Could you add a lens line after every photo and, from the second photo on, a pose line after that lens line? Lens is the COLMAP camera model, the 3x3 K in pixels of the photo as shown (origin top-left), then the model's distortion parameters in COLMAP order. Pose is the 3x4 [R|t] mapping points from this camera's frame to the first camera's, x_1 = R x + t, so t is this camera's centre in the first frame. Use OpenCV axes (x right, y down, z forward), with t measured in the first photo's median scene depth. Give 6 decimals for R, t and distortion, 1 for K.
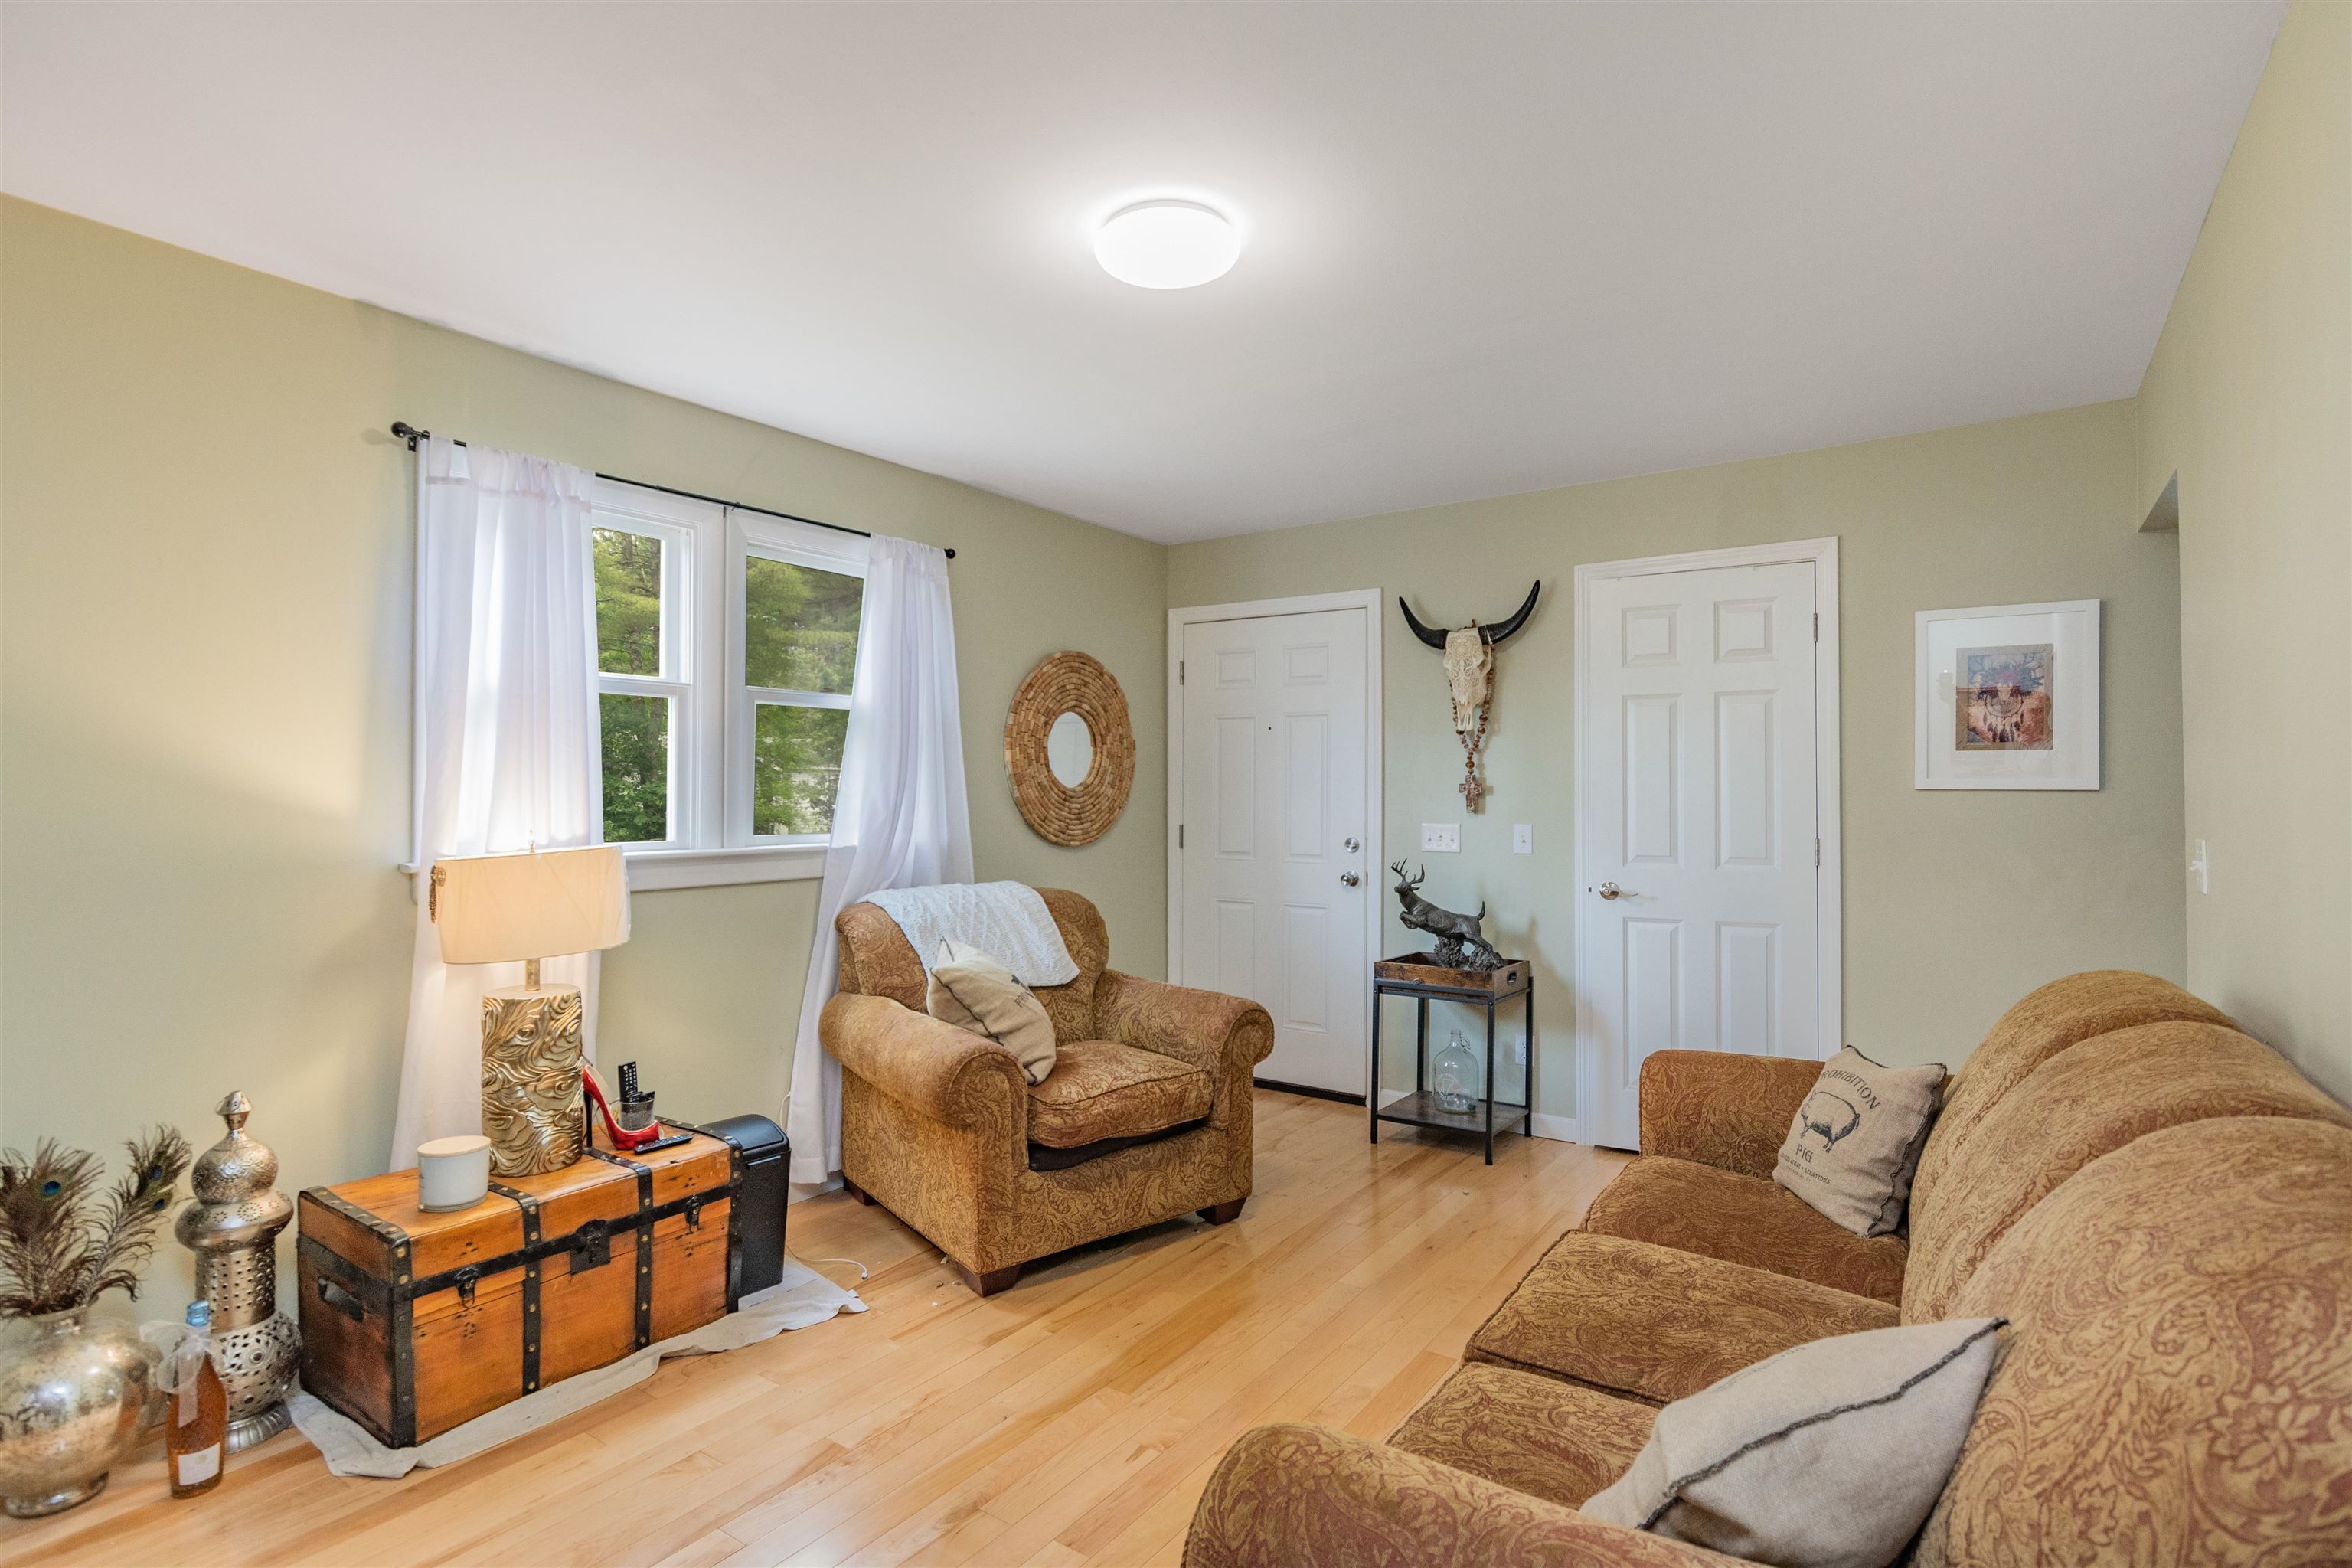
lens RADIAL K [[1124.7, 0, 1193.5], [0, 1124.7, 779.9], [0, 0, 1]] dist [-0.015814, -0.000610]
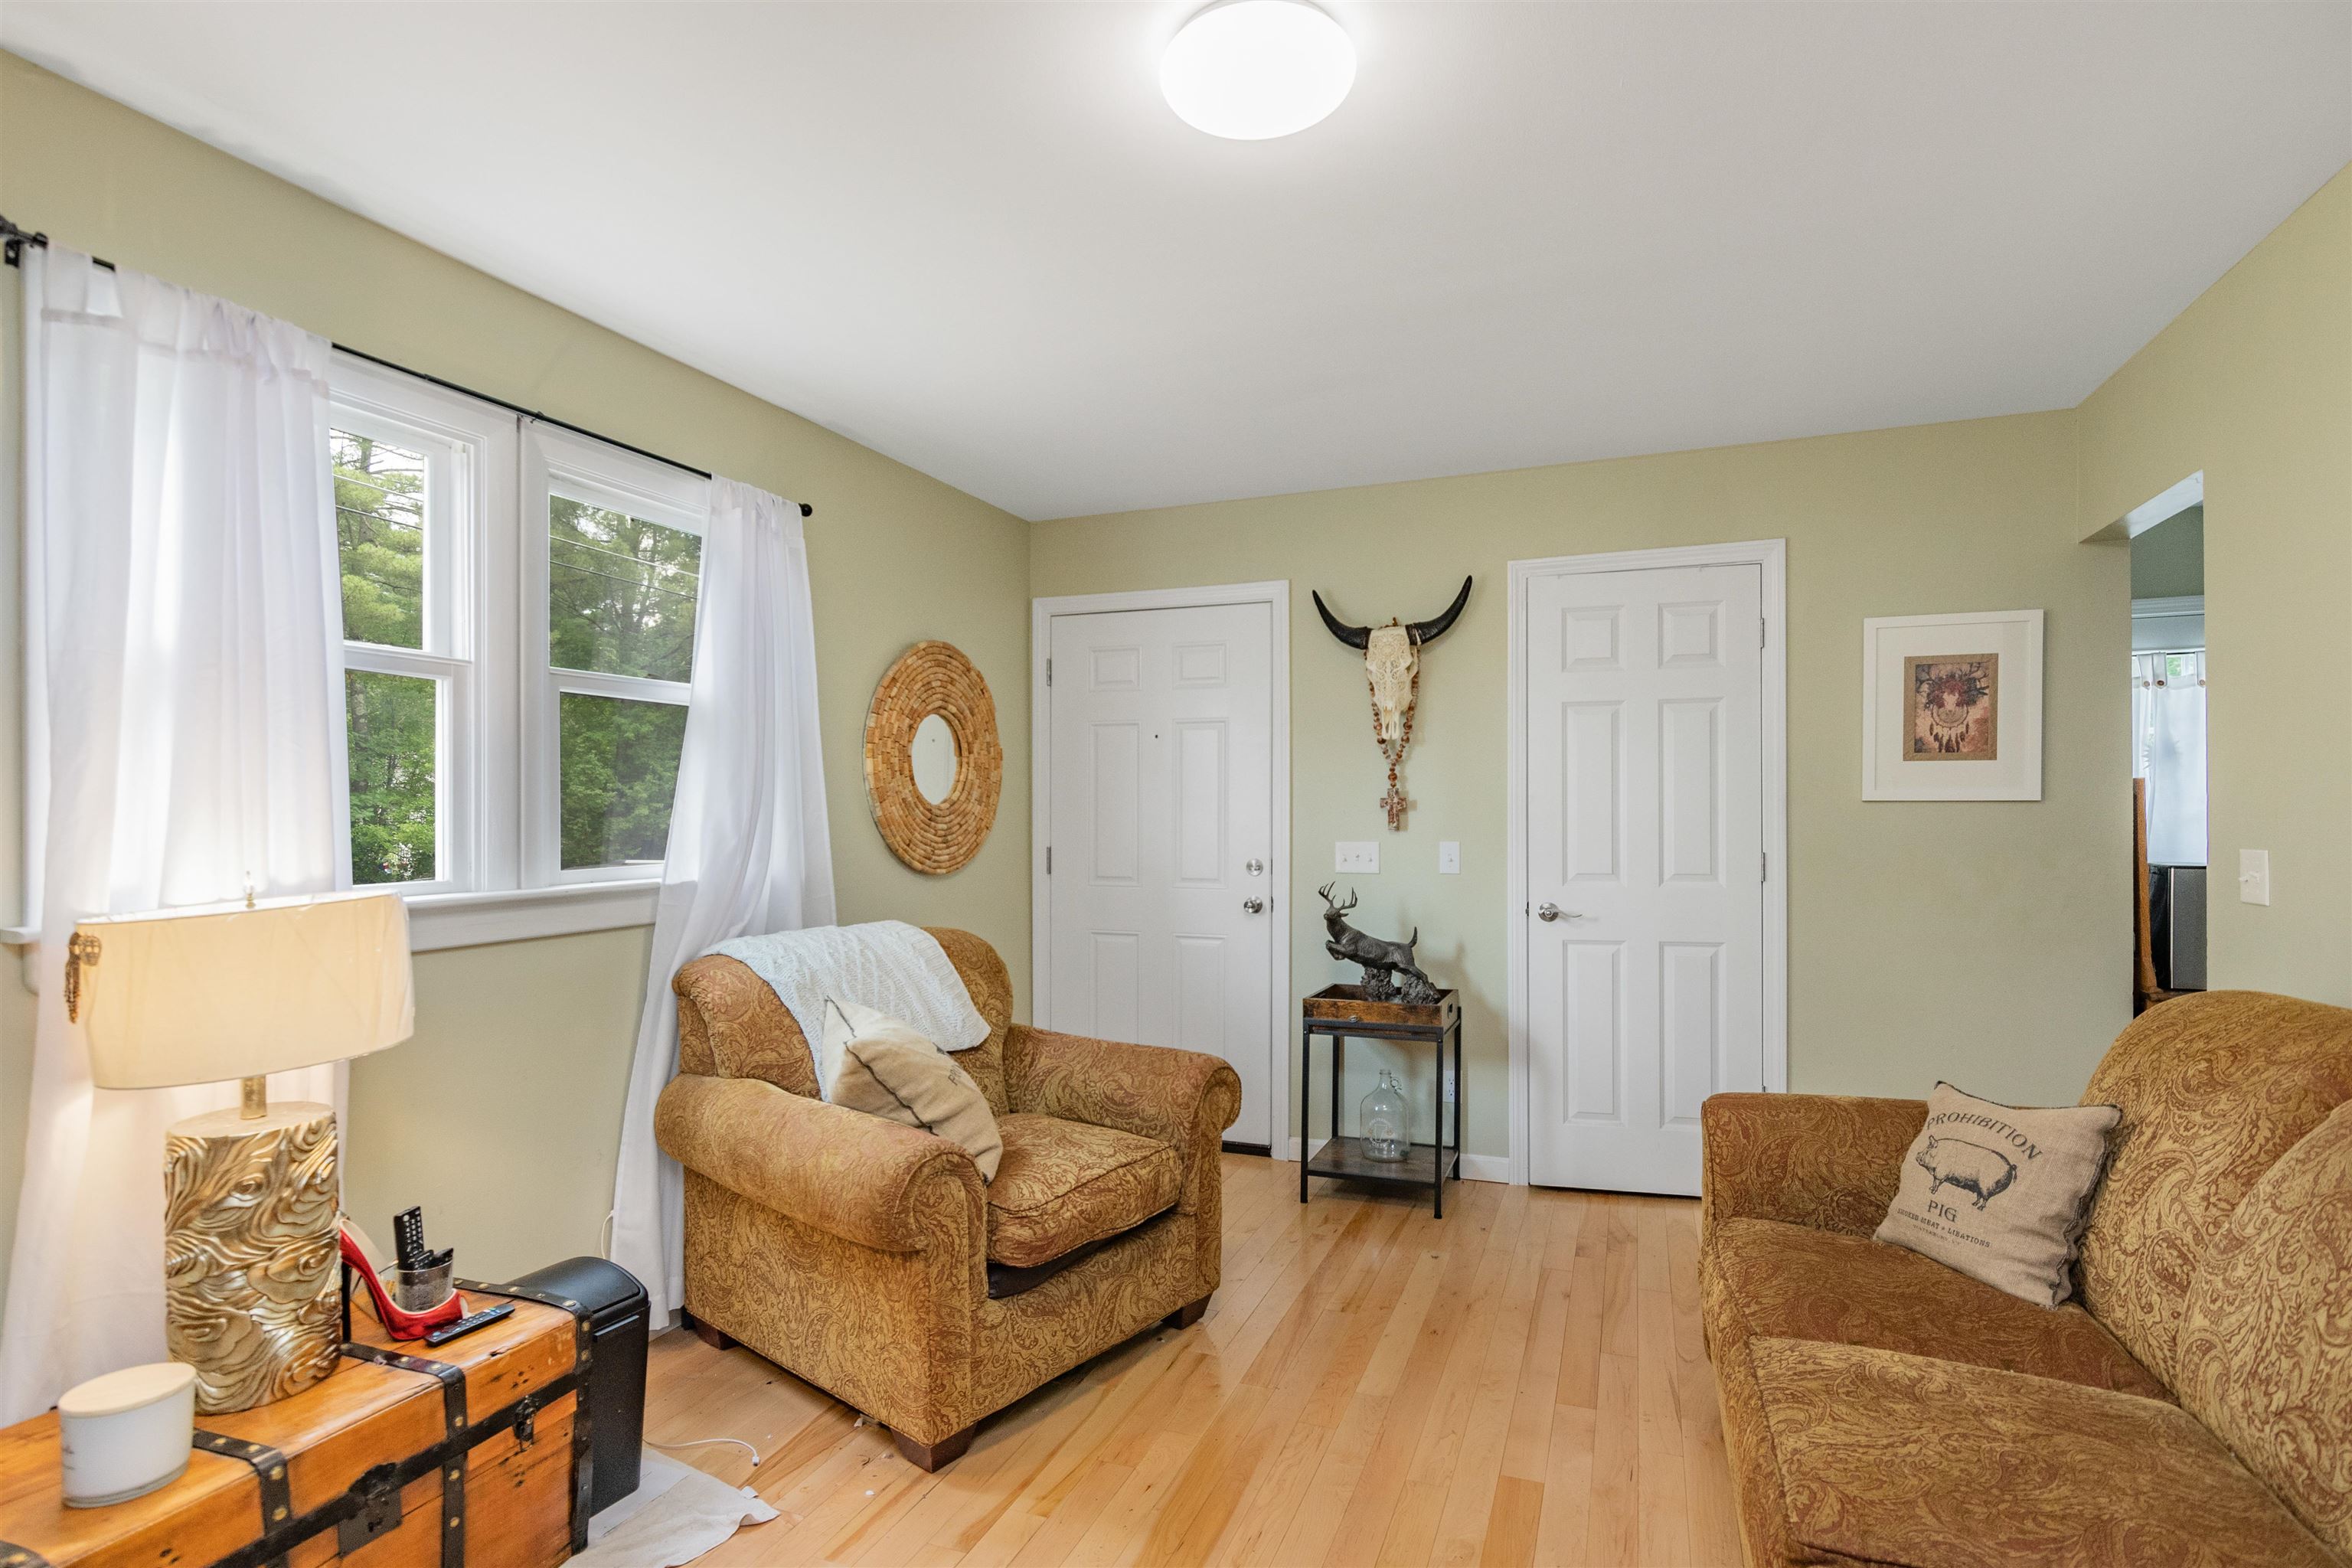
lens RADIAL K [[1139.6, 0, 1192.8], [0, 1139.6, 811.4], [0, 0, 1]] dist [-0.010625, 0.002231]
pose [[0.974161, -0.006786, 0.225754, -0.161598], [0.004295, 0.999924, 0.011527, 0.003958], [-0.225815, -0.010259, 0.974116, 0.185862]]
